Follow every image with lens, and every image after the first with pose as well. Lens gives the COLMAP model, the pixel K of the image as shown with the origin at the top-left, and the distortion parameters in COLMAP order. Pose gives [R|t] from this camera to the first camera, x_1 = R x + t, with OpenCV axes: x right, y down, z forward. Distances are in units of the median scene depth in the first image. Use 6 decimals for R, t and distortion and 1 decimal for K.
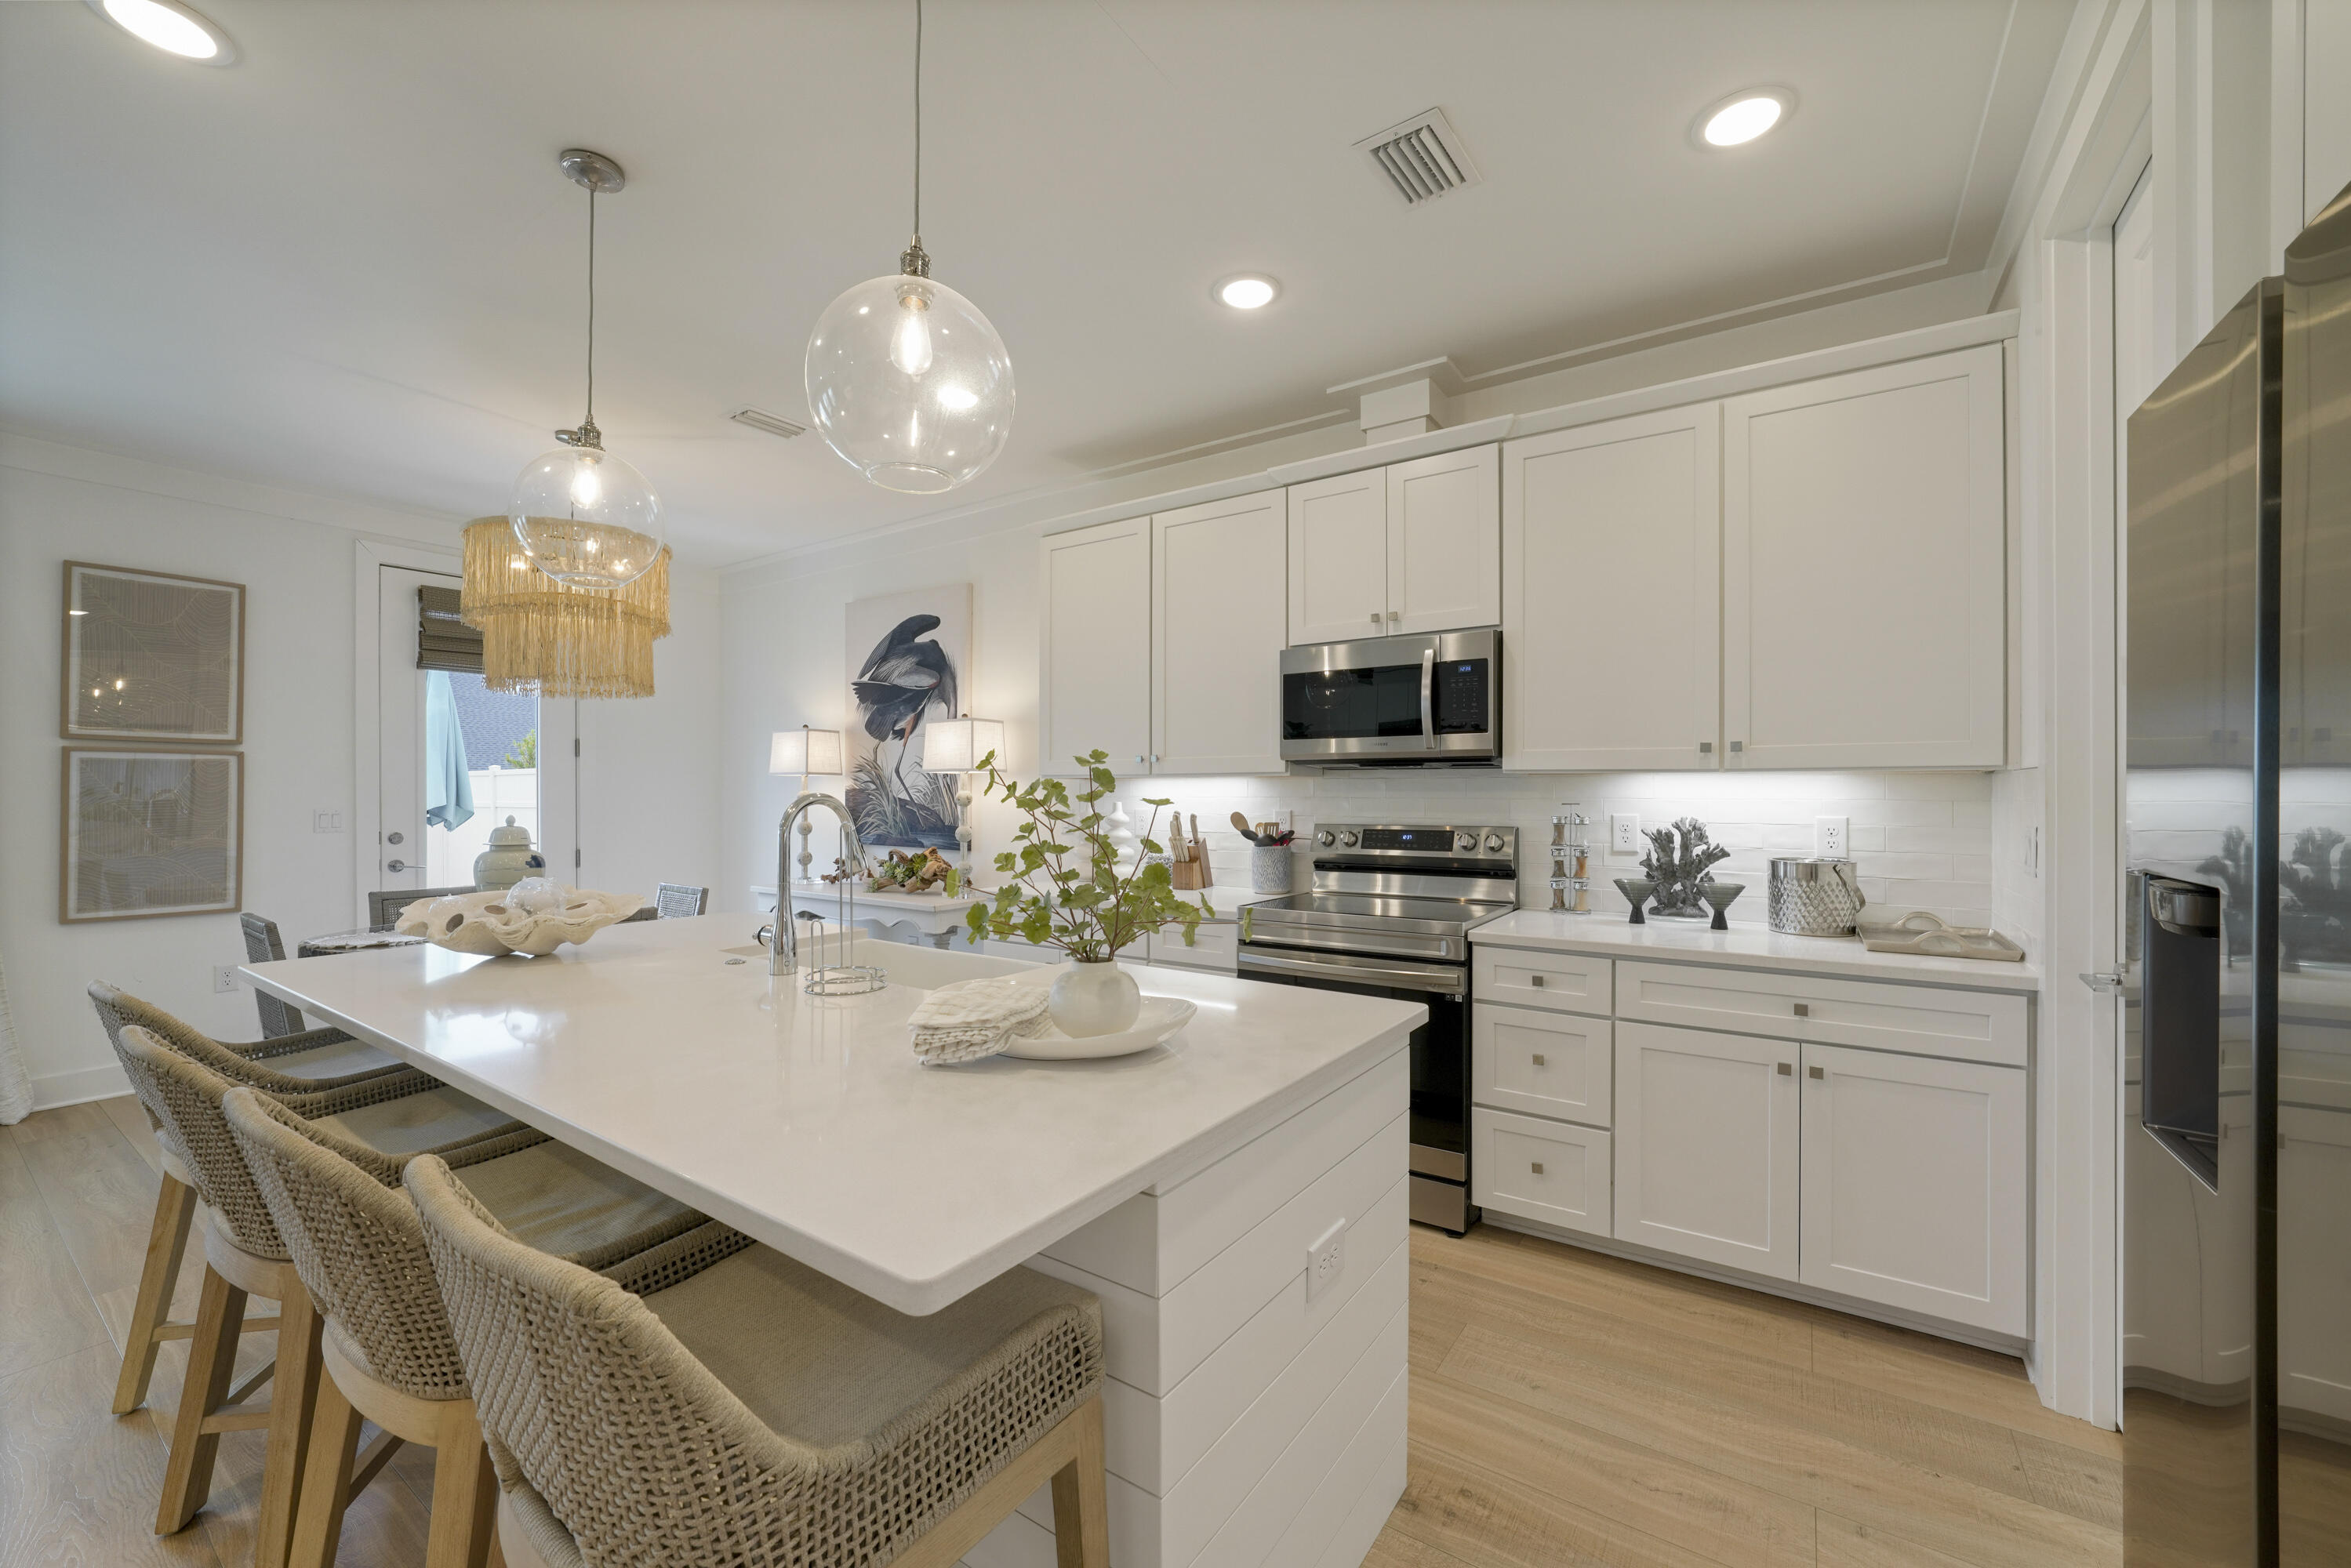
lens RADIAL K [[918.8, 0, 1180.5], [0, 918.8, 790.3], [0, 0, 1]] dist [-0.017625, 0.003870]
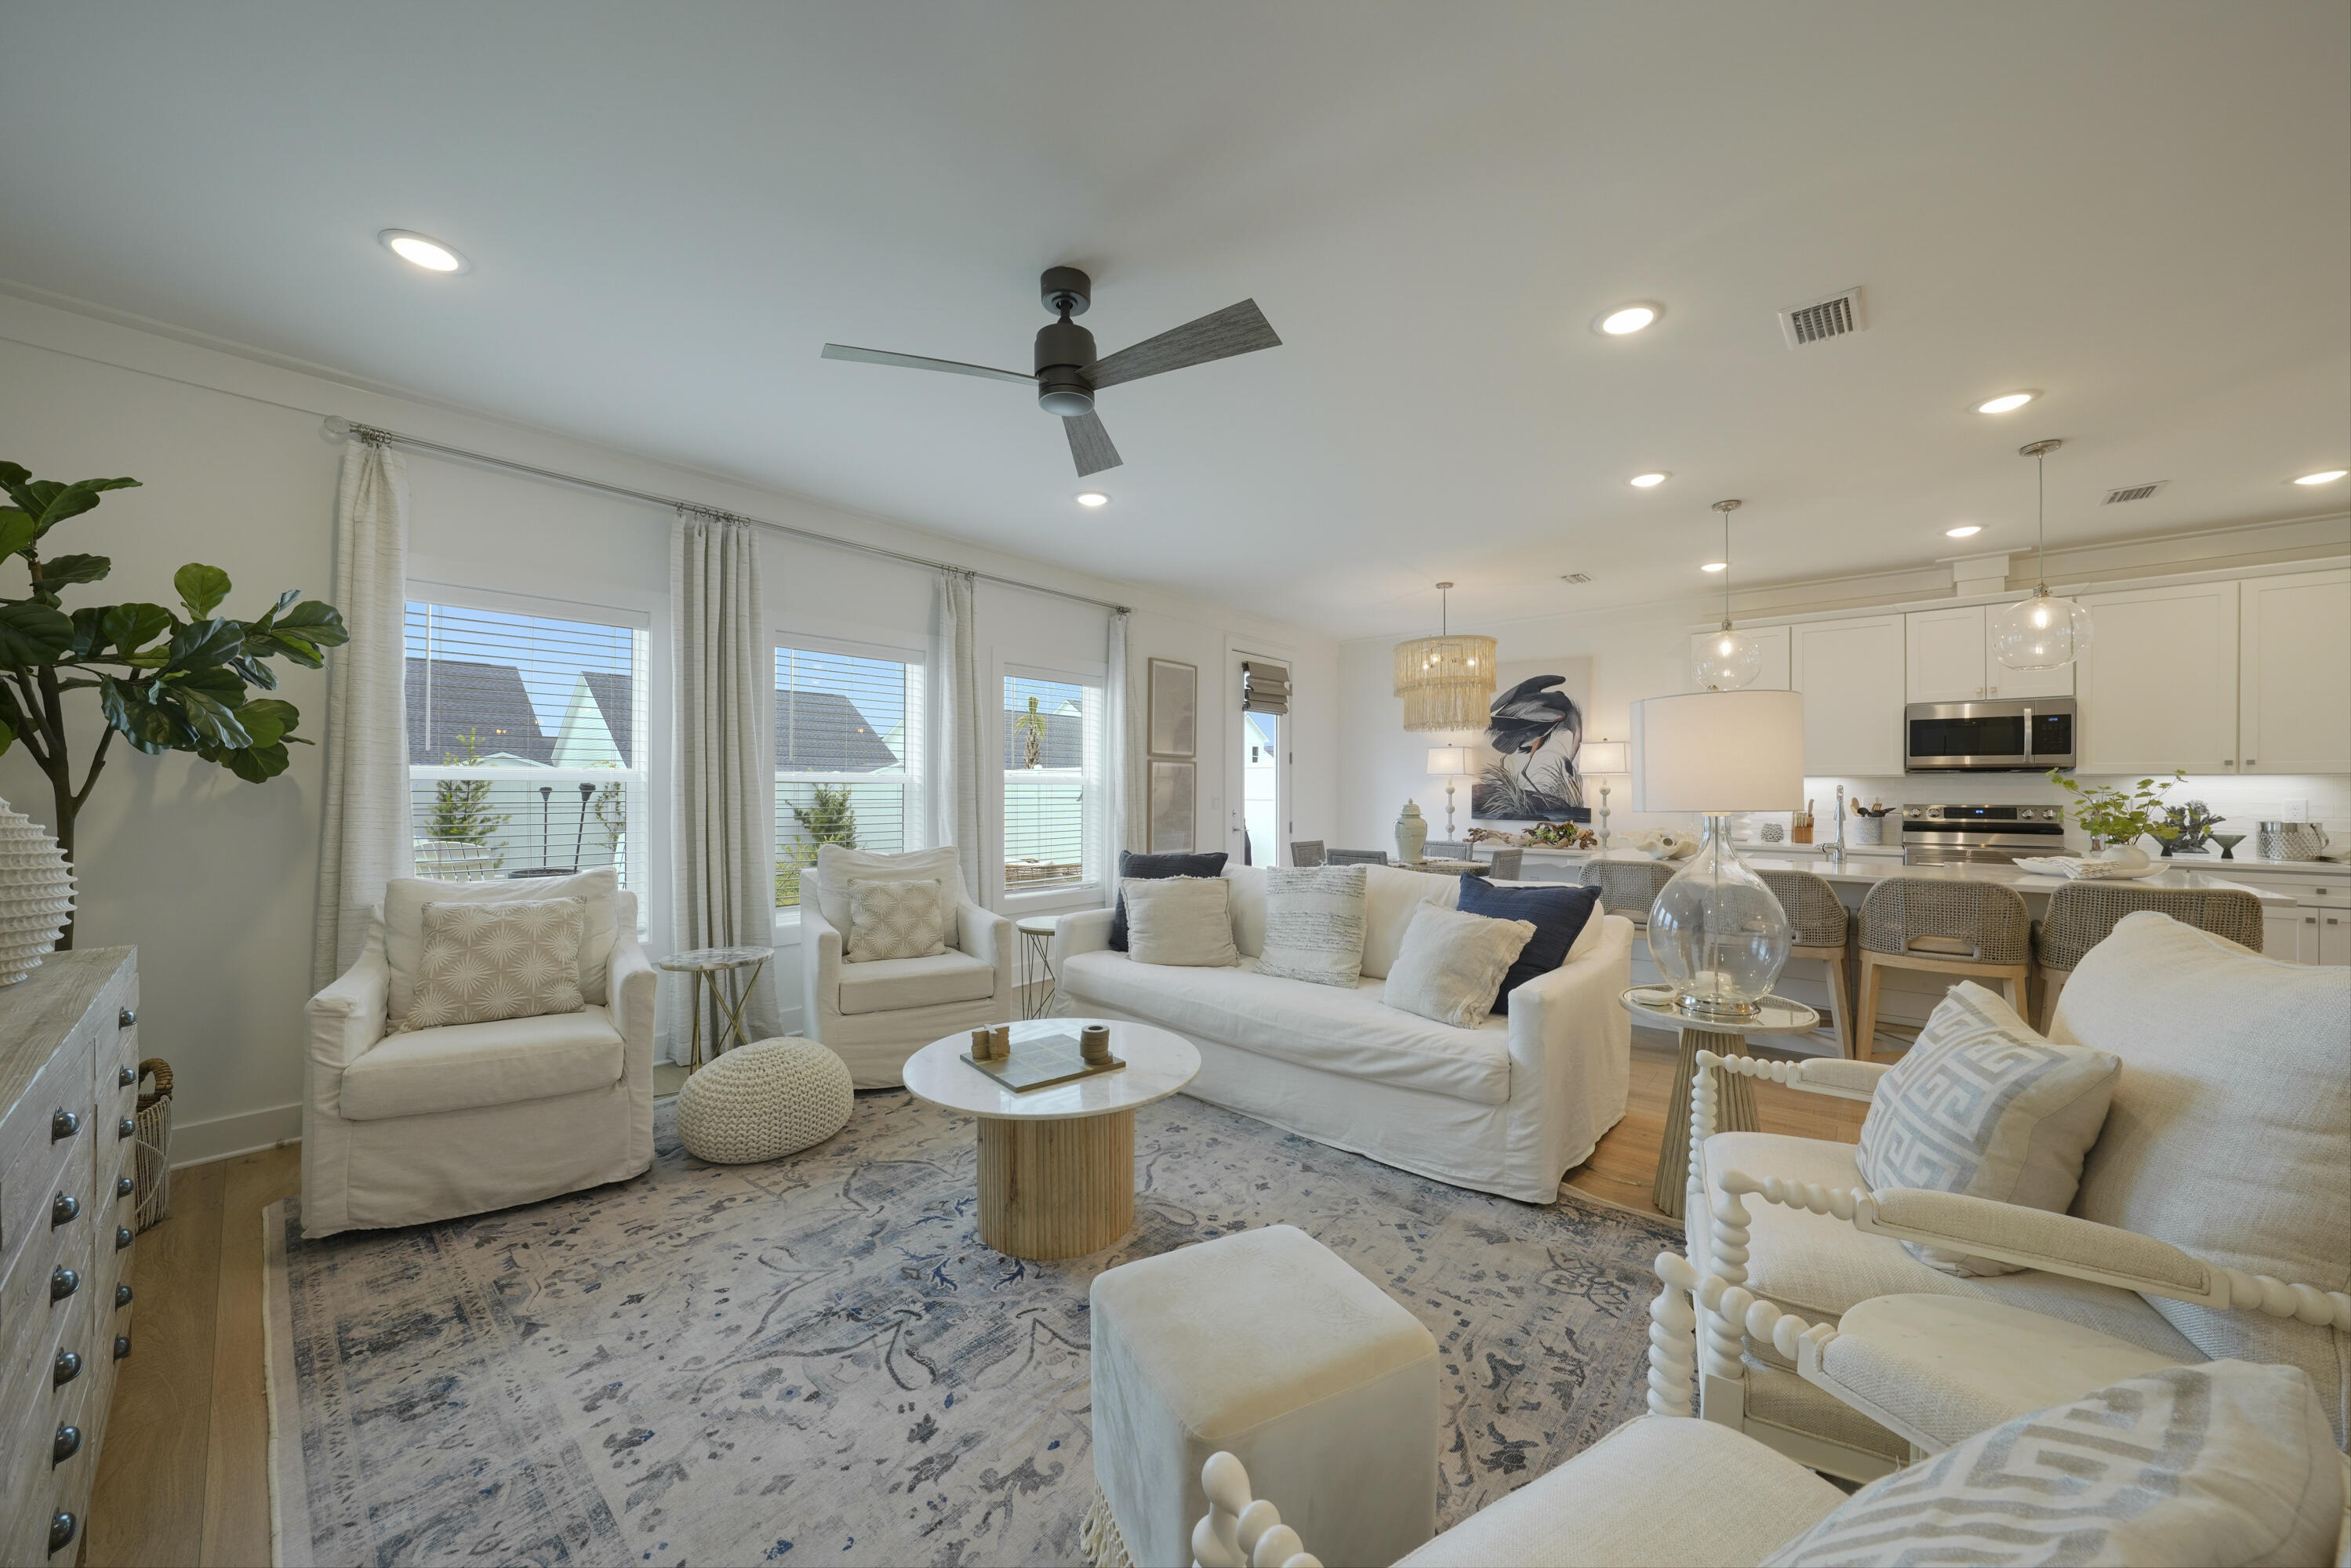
lens RADIAL K [[825.4, 0, 1179.8], [0, 825.4, 789.7], [0, 0, 1]] dist [-0.030617, 0.007316]
pose [[0.992850, 0.002442, -0.119345, -1.016169], [-0.002118, 0.999994, 0.002839, 0.007243], [0.119352, -0.002566, 0.992849, -0.670811]]
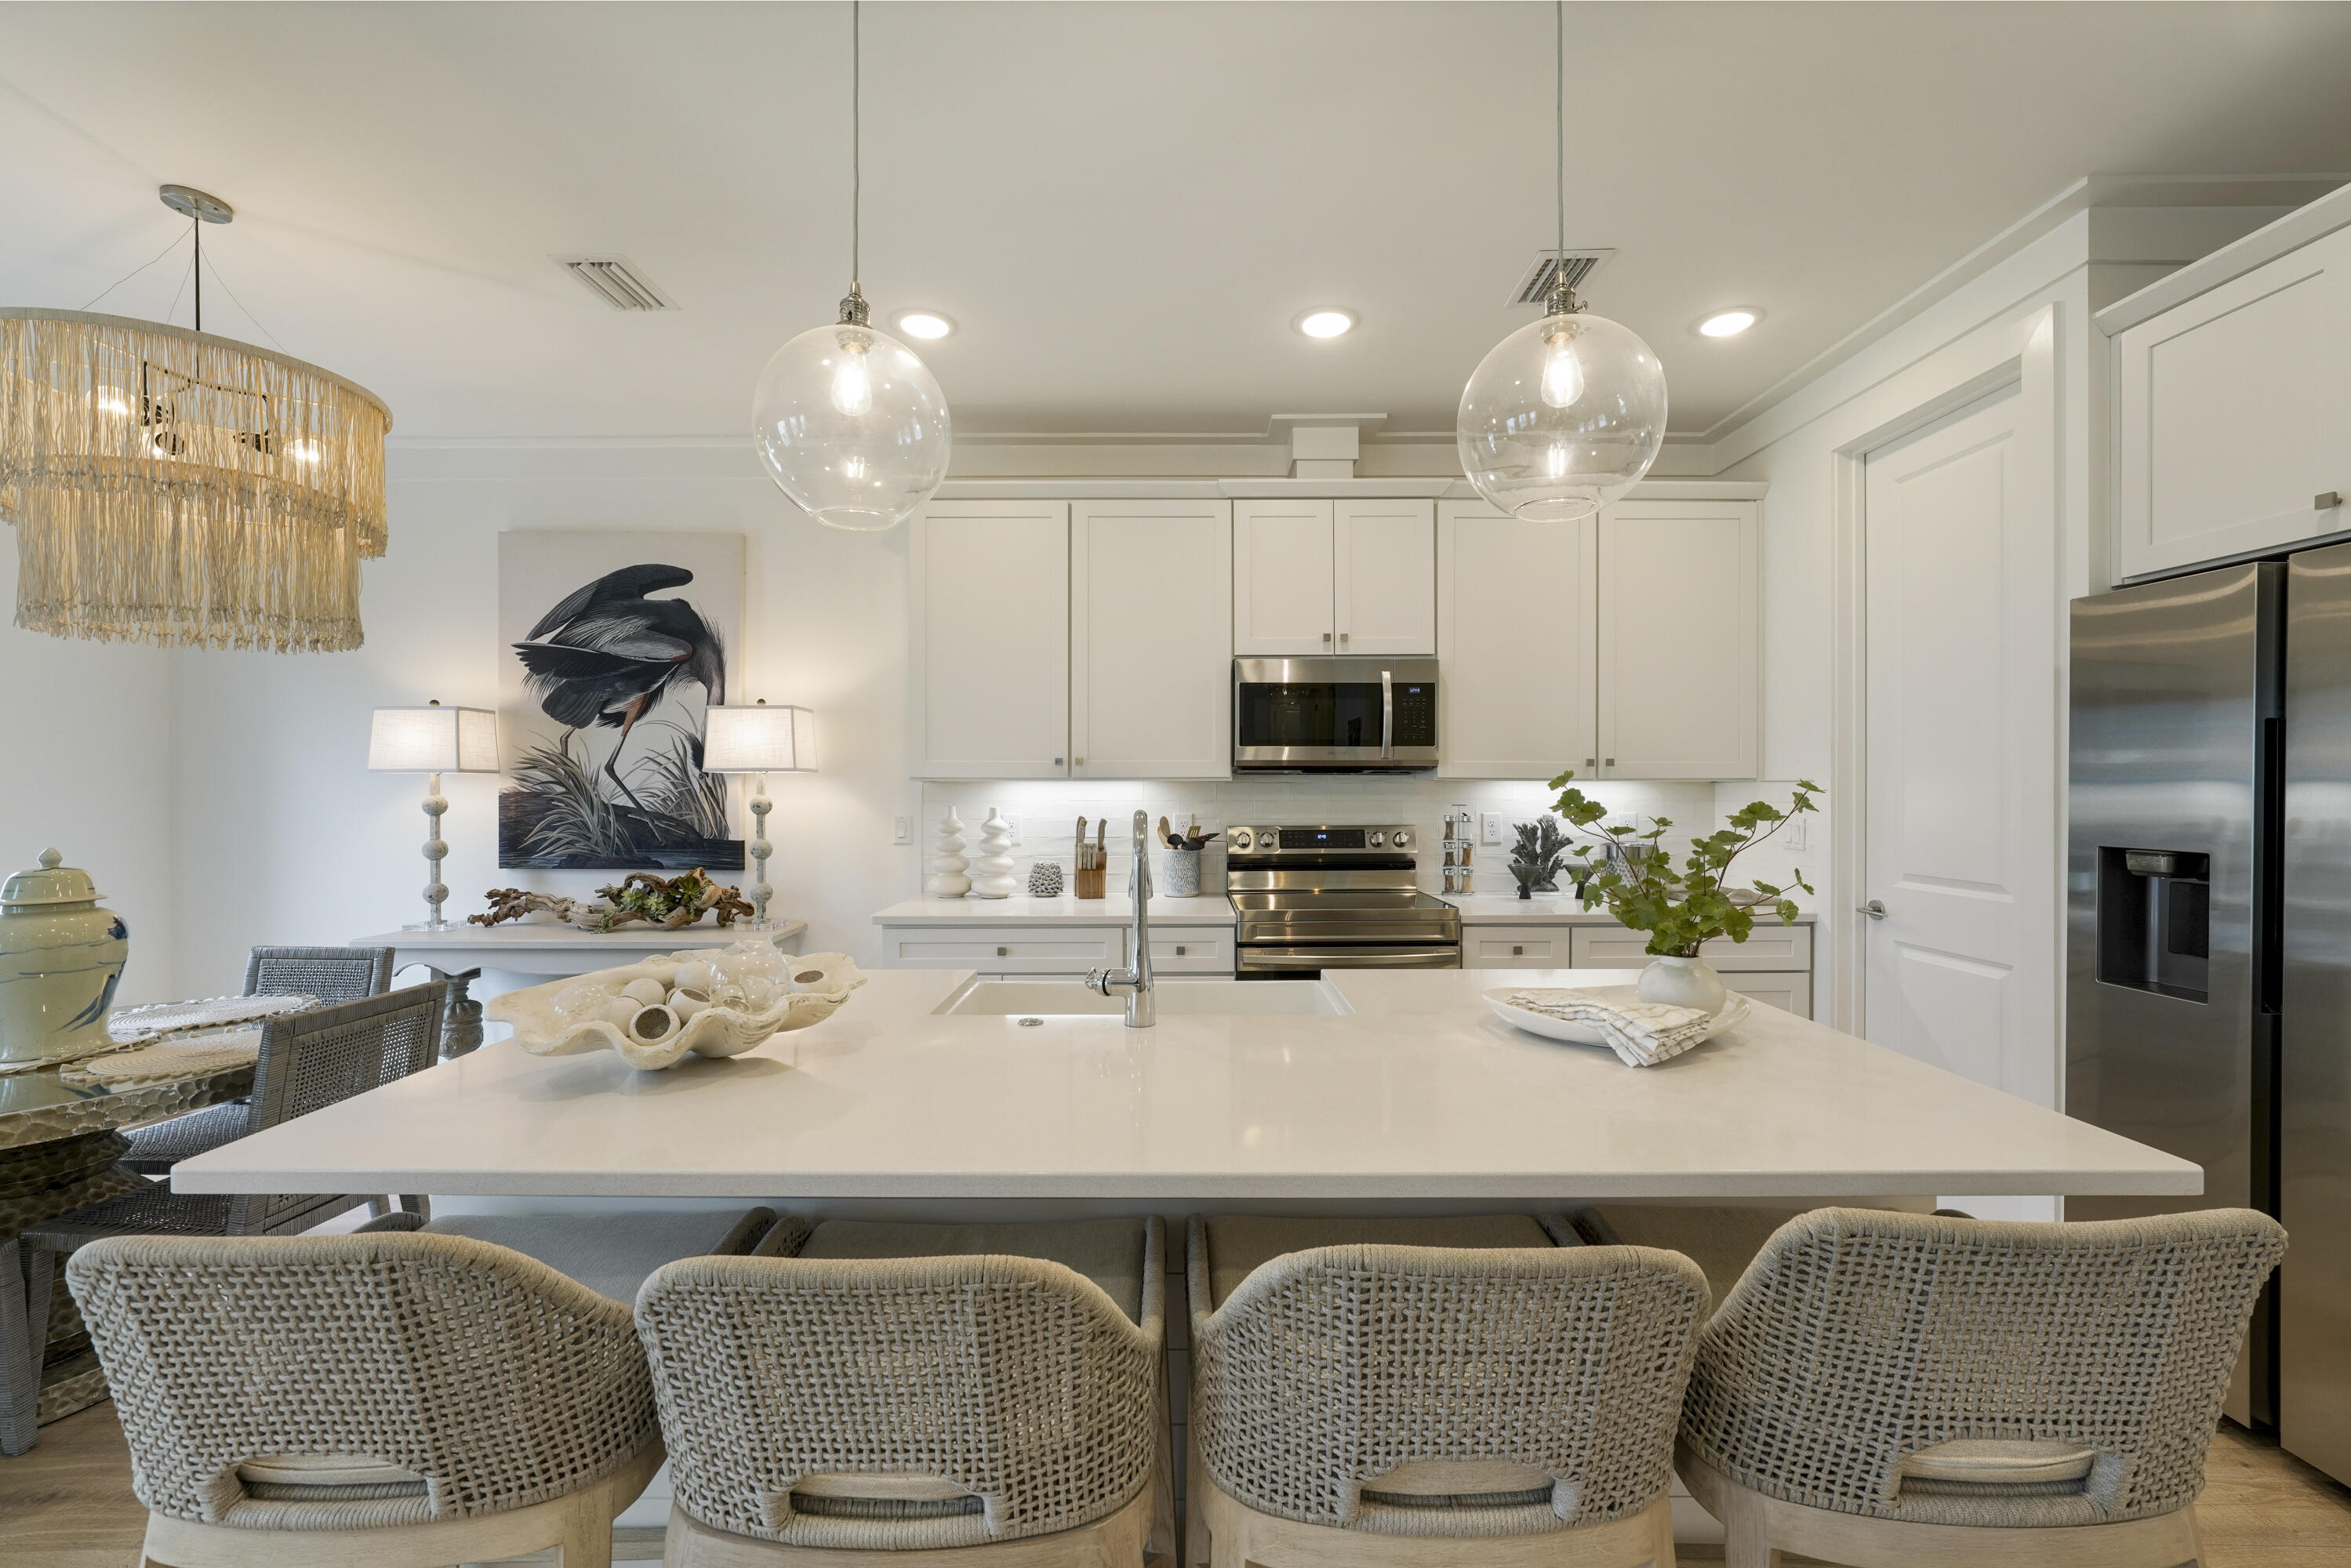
lens RADIAL K [[950.1, 0, 1175.9], [0, 950.1, 790.8], [0, 0, 1]] dist [-0.007950, 0.000359]
pose [[0.829224, -0.005656, 0.558888, -0.498241], [0.000617, 0.999957, 0.009205, -0.013369], [-0.558916, -0.007288, 0.829192, 0.139626]]
